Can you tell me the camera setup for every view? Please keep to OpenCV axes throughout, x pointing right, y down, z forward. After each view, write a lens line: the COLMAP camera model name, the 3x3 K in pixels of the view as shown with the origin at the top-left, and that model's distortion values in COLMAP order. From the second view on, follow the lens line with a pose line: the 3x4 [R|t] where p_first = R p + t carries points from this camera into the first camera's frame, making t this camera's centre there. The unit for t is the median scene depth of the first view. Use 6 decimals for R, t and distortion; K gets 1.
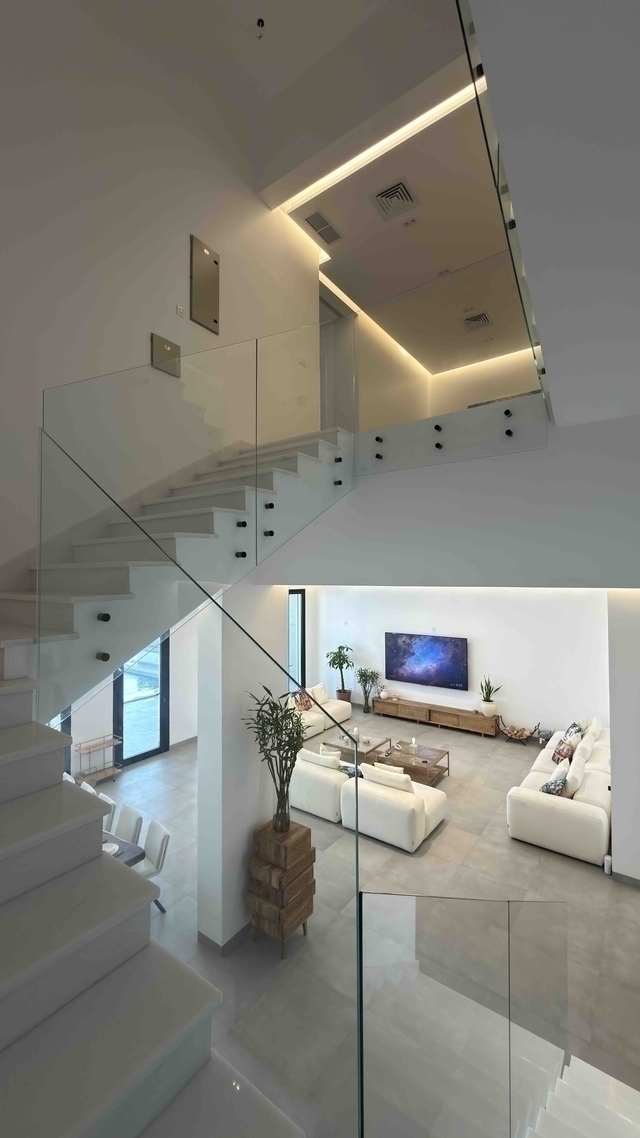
lens RADIAL K [[452.5, 0, 320.0], [0, 452.5, 569.0], [0, 0, 1]] dist [-0.003522, -0.000308]
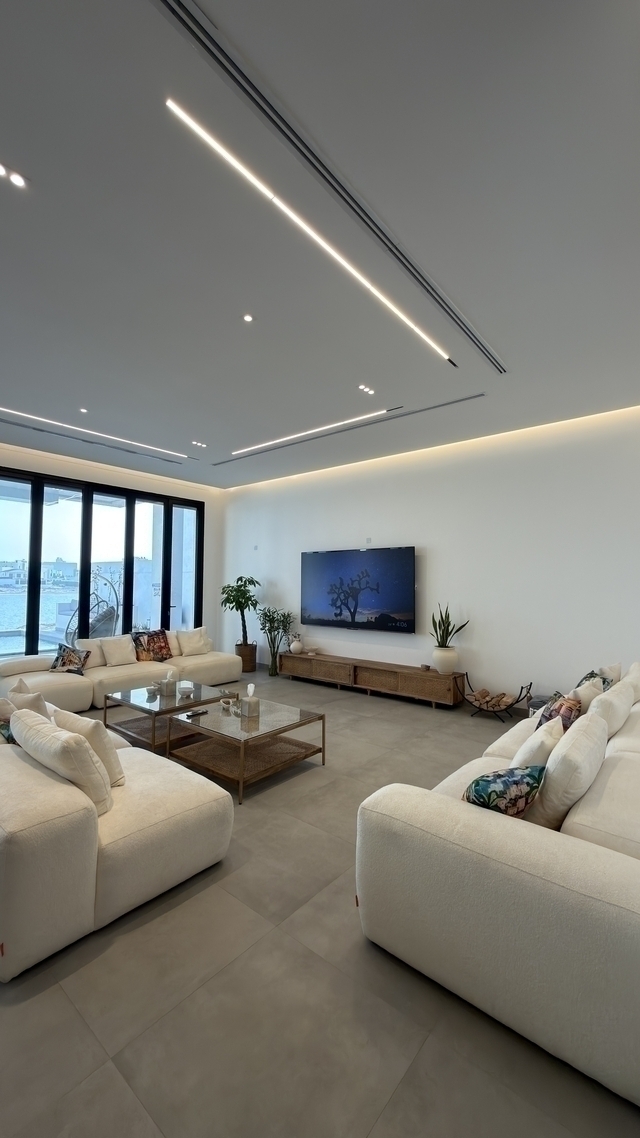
lens RADIAL K [[452.5, 0, 320.0], [0, 452.5, 569.0], [0, 0, 1]] dist [-0.003522, -0.000308]
pose [[0.997926, 0.012996, -0.063041, 0.247025], [-0.014077, 0.999761, -0.016735, 0.203035], [0.062808, 0.017588, 0.997871, 0.405790]]
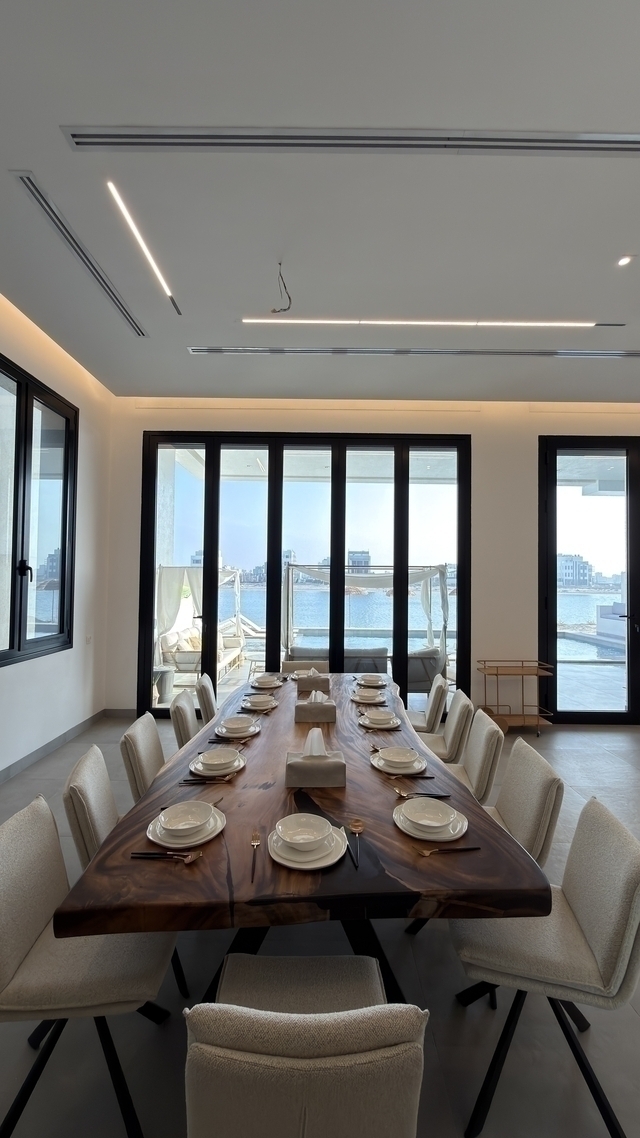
lens RADIAL K [[452.5, 0, 320.0], [0, 452.5, 569.0], [0, 0, 1]] dist [-0.003522, -0.000308]
pose [[0.587222, -0.007895, -0.809388, -0.117307], [0.000993, 0.999959, -0.009033, 0.204297], [0.809426, 0.004501, 0.587205, 0.340182]]
